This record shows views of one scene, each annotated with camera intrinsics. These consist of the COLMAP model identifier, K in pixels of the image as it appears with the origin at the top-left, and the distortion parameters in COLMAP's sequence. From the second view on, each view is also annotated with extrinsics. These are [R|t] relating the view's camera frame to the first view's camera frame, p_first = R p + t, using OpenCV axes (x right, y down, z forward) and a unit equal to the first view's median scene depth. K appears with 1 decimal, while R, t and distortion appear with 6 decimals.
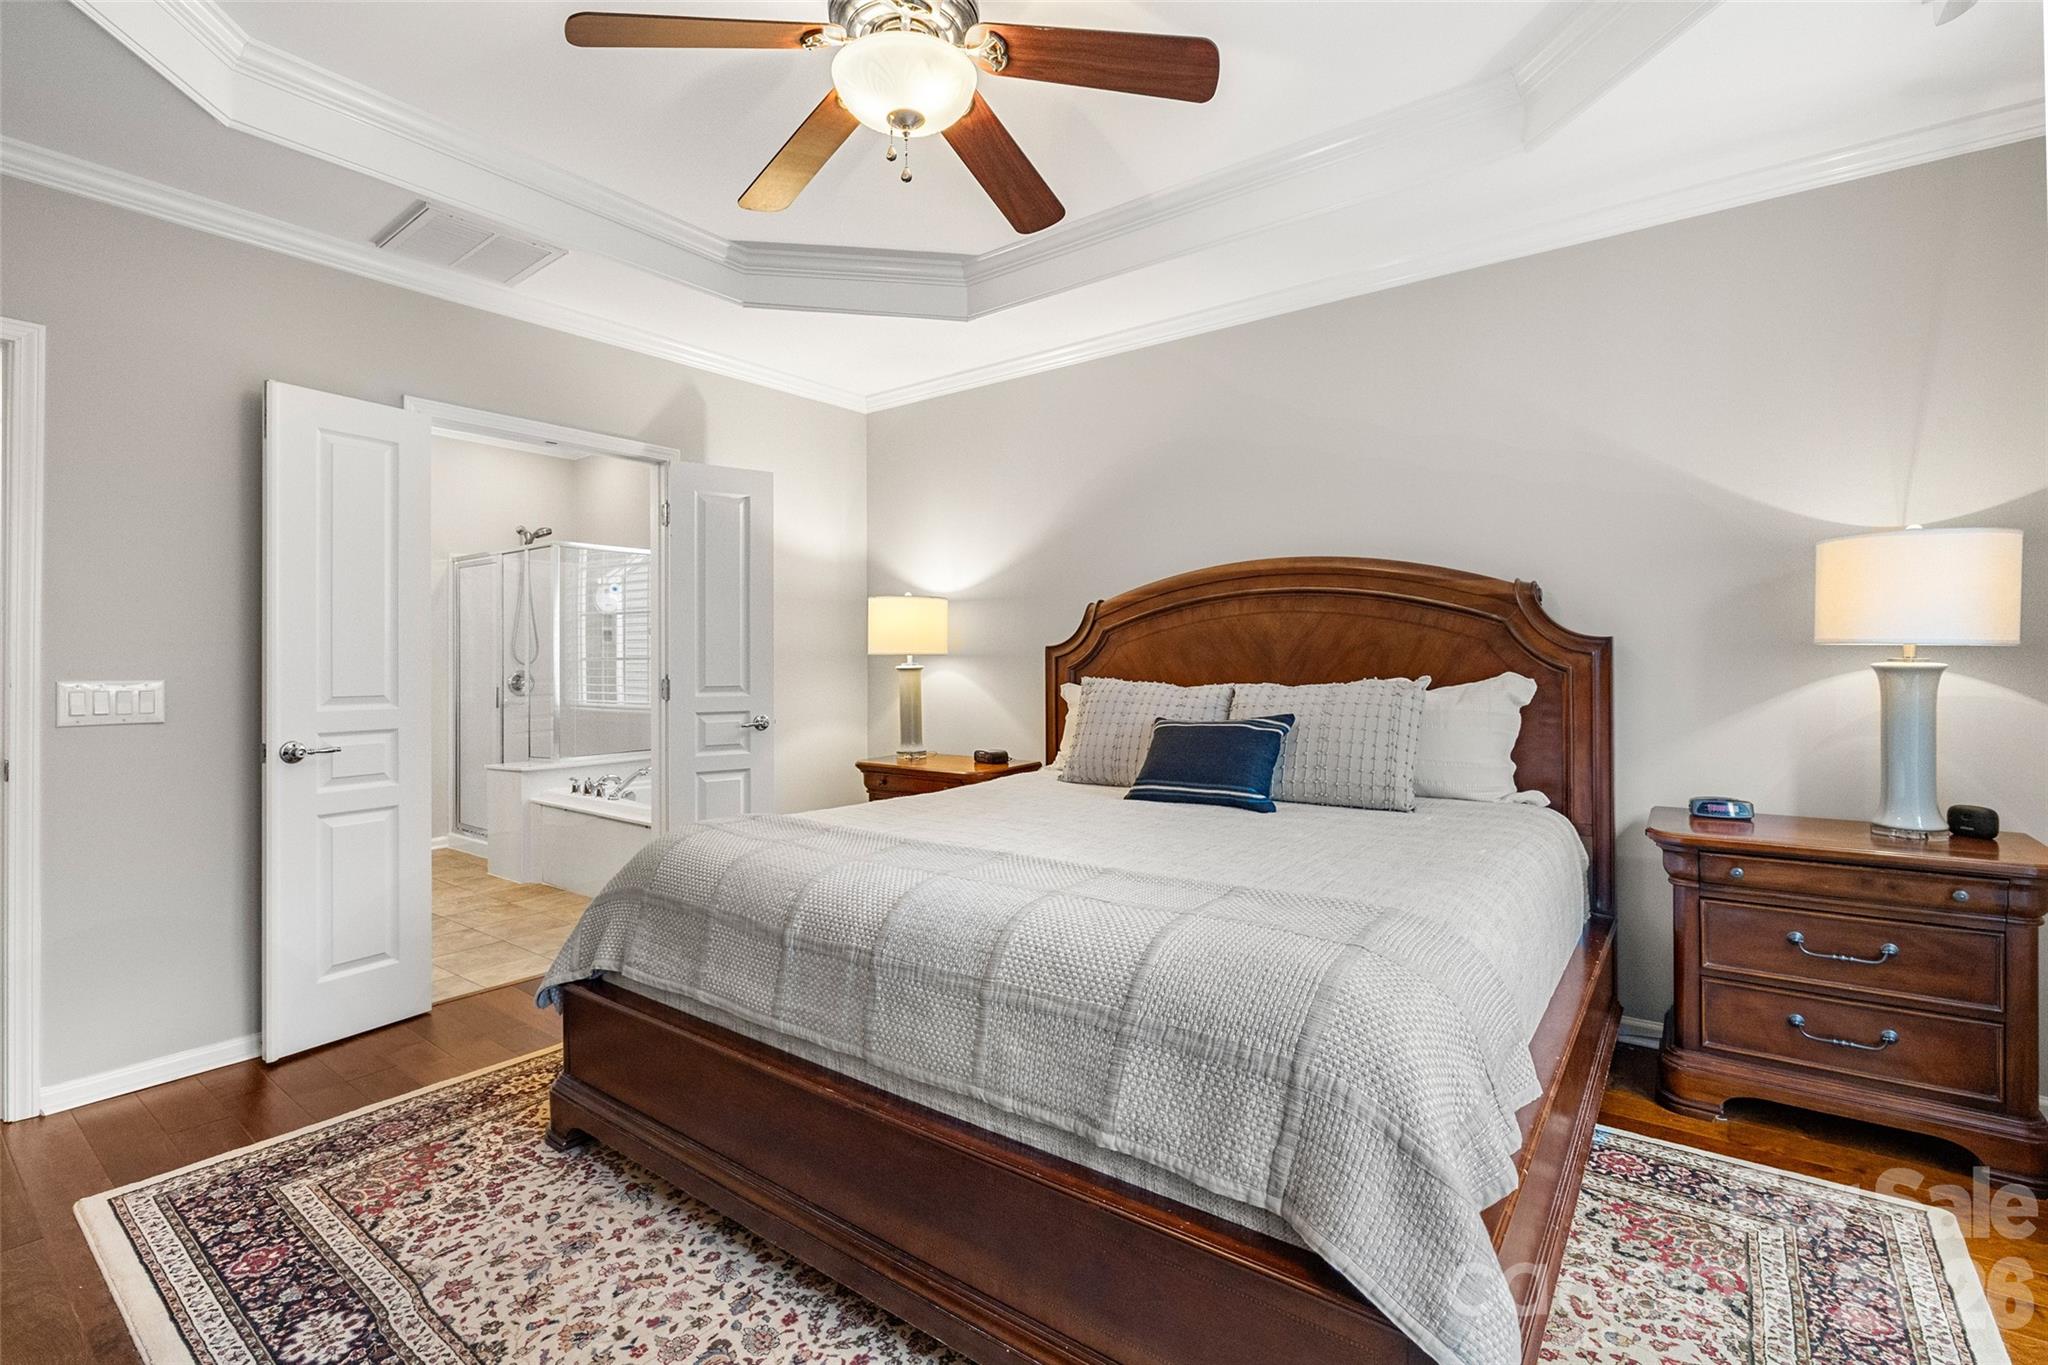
lens RADIAL K [[927.8, 0, 1012.3], [0, 927.8, 675.7], [0, 0, 1]] dist [-0.013558, 0.000152]
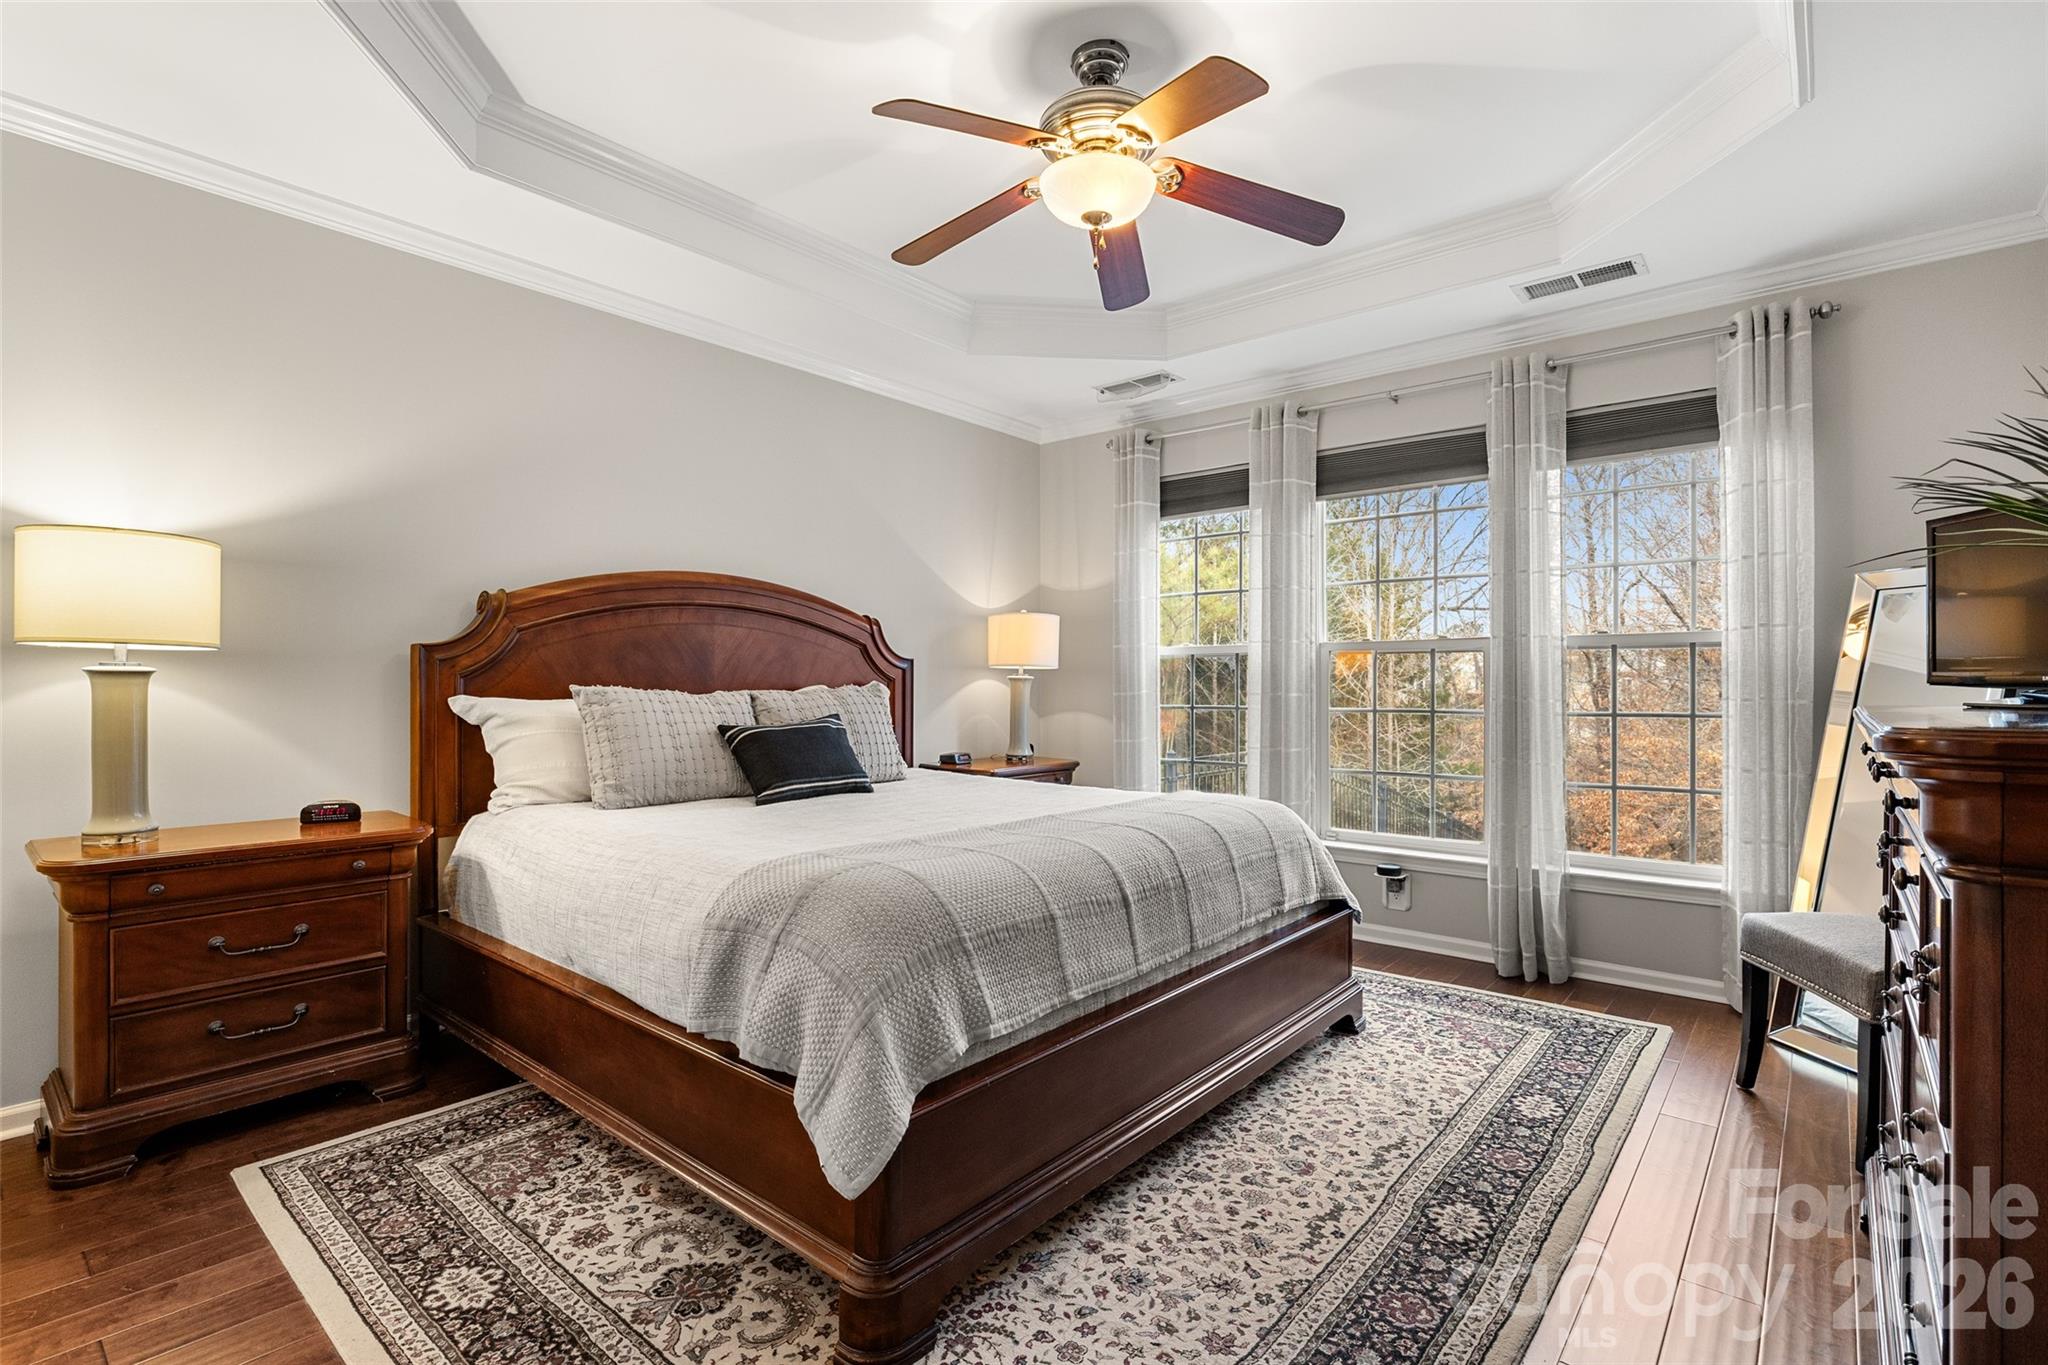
lens RADIAL K [[957.2, 0, 1006.0], [0, 957.2, 674.9], [0, 0, 1]] dist [-0.010849, -0.000481]
pose [[0.065594, 0.002165, 0.997844, -1.012498], [0.001588, 0.999996, -0.002274, -0.007339], [-0.997845, 0.001733, 0.065590, 0.733124]]
